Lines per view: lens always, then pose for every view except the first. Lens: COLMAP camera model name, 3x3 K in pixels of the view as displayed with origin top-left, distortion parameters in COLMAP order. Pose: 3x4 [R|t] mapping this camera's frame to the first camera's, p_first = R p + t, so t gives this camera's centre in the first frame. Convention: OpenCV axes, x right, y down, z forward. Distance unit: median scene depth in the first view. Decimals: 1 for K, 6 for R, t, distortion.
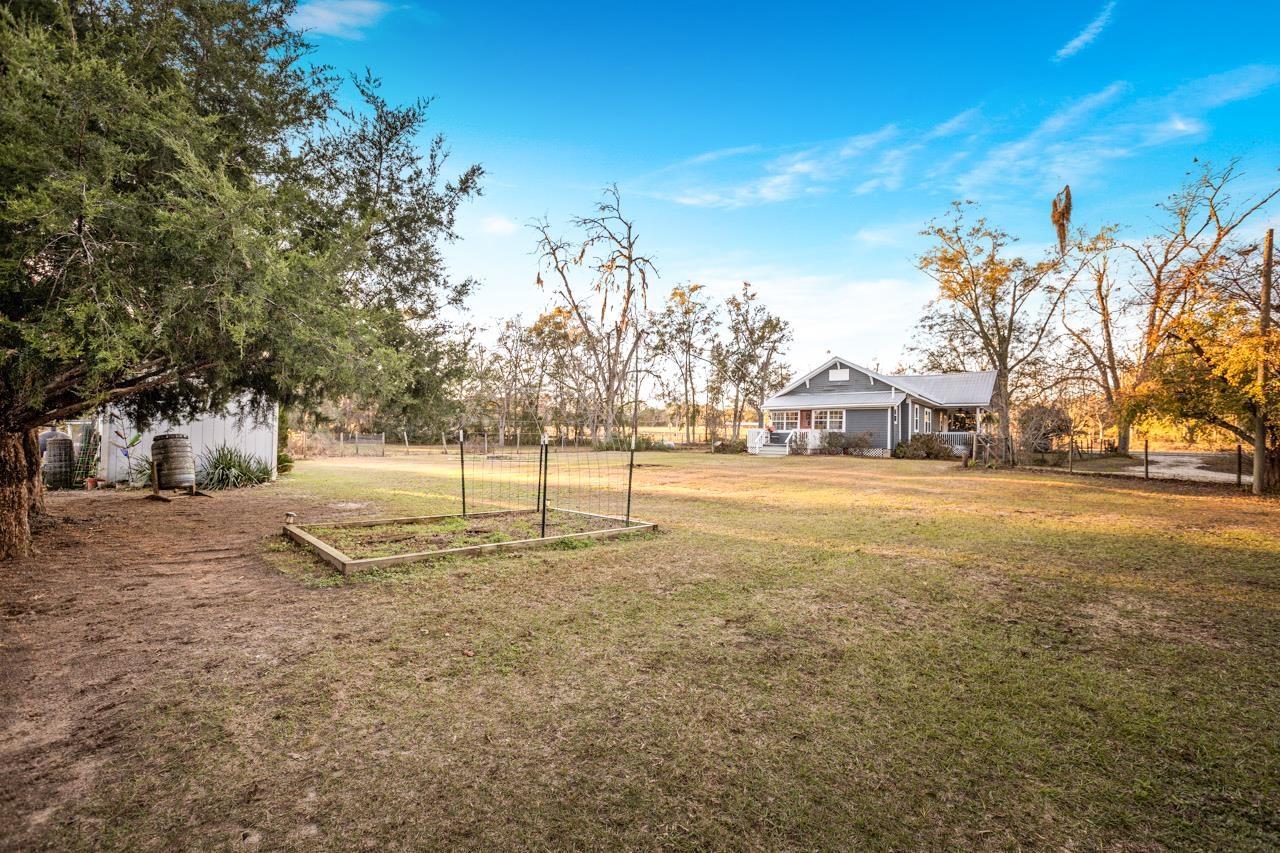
lens RADIAL K [[594.6, 0, 636.1], [0, 594.6, 427.1], [0, 0, 1]] dist [0.014053, -0.000080]
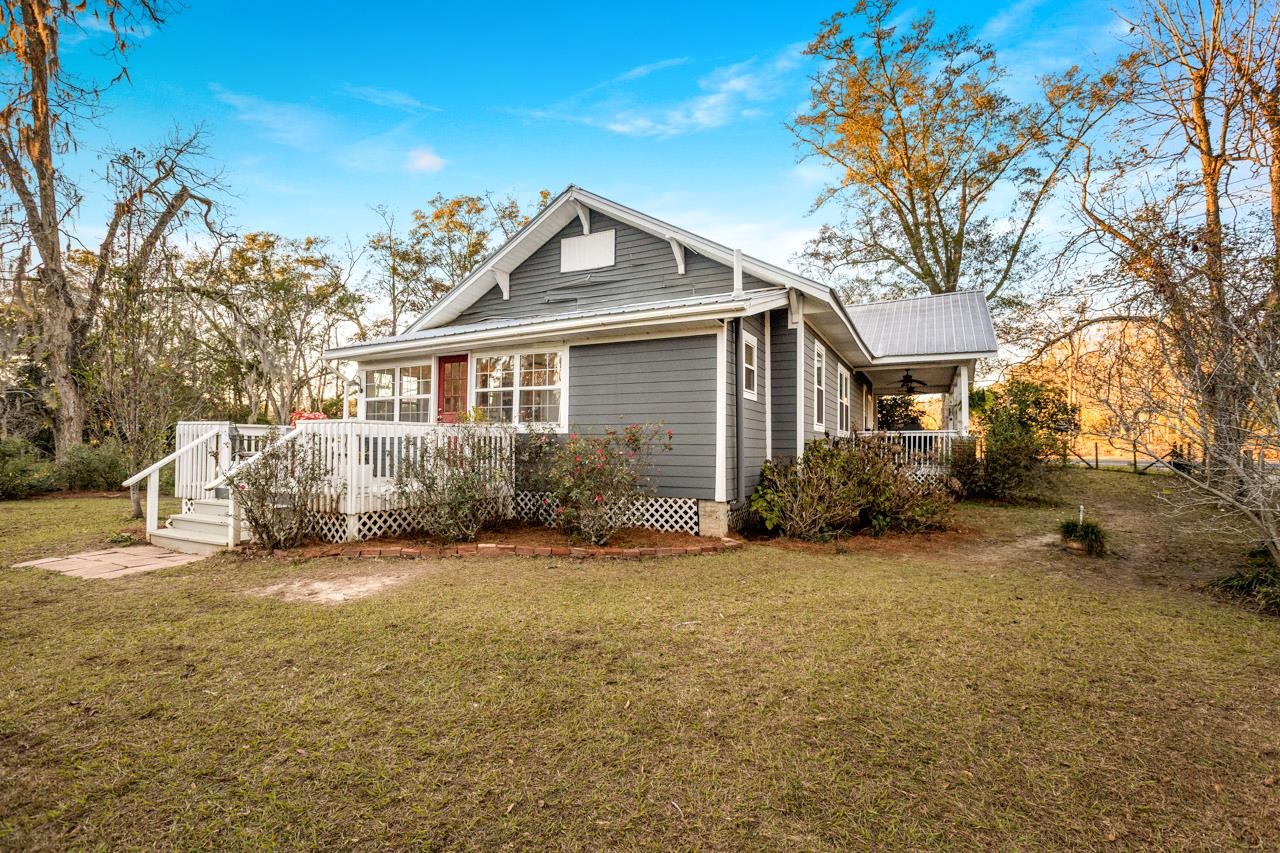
lens RADIAL K [[594.6, 0, 636.1], [0, 594.6, 427.1], [0, 0, 1]] dist [0.014053, -0.000080]
pose [[0.985297, -0.007666, 0.170676, 0.279361], [0.008955, 0.999937, -0.006781, 0.006738], [-0.170614, 0.008210, 0.985304, 0.614986]]
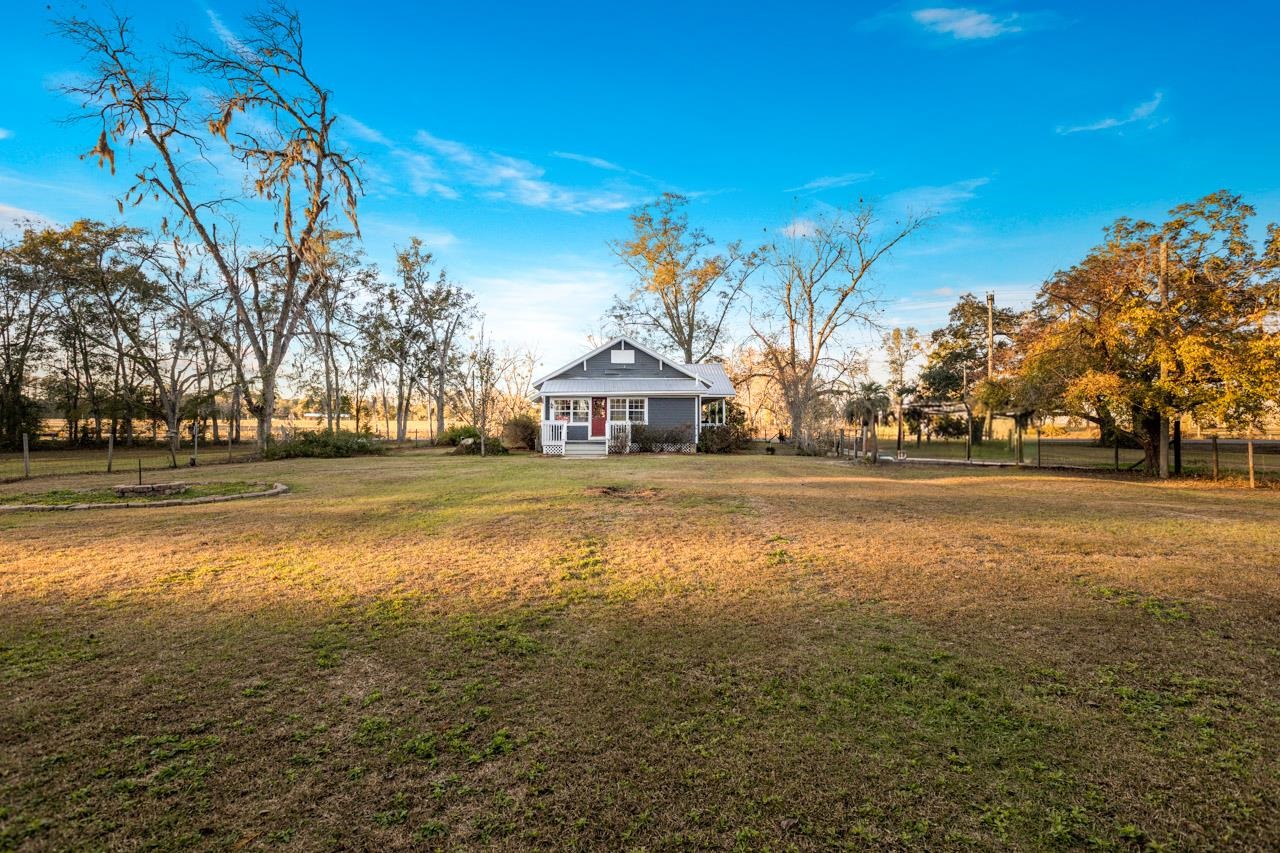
lens RADIAL K [[594.6, 0, 636.1], [0, 594.6, 427.1], [0, 0, 1]] dist [0.014053, -0.000080]
pose [[0.770344, -0.008789, 0.637568, -0.162145], [0.001166, 0.999923, 0.012375, 0.001315], [-0.637628, -0.008789, 0.770295, 0.305108]]
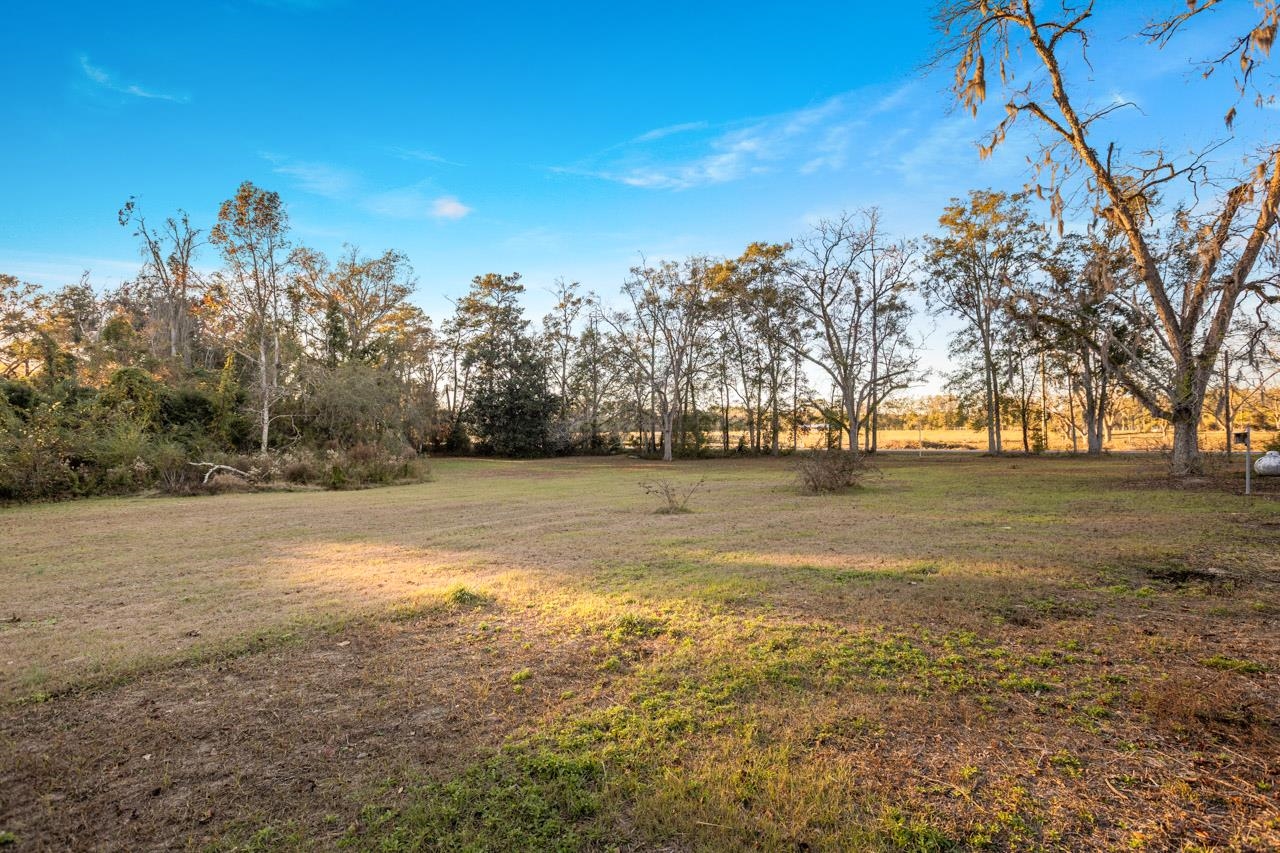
lens RADIAL K [[603.0, 0, 634.4], [0, 603.0, 424.9], [0, 0, 1]] dist [-0.003369, -0.000445]
pose [[0.997854, -0.002817, -0.065418, -0.433516], [0.002295, 0.999965, -0.008041, 0.001760], [0.065438, 0.007874, 0.997826, 0.640494]]
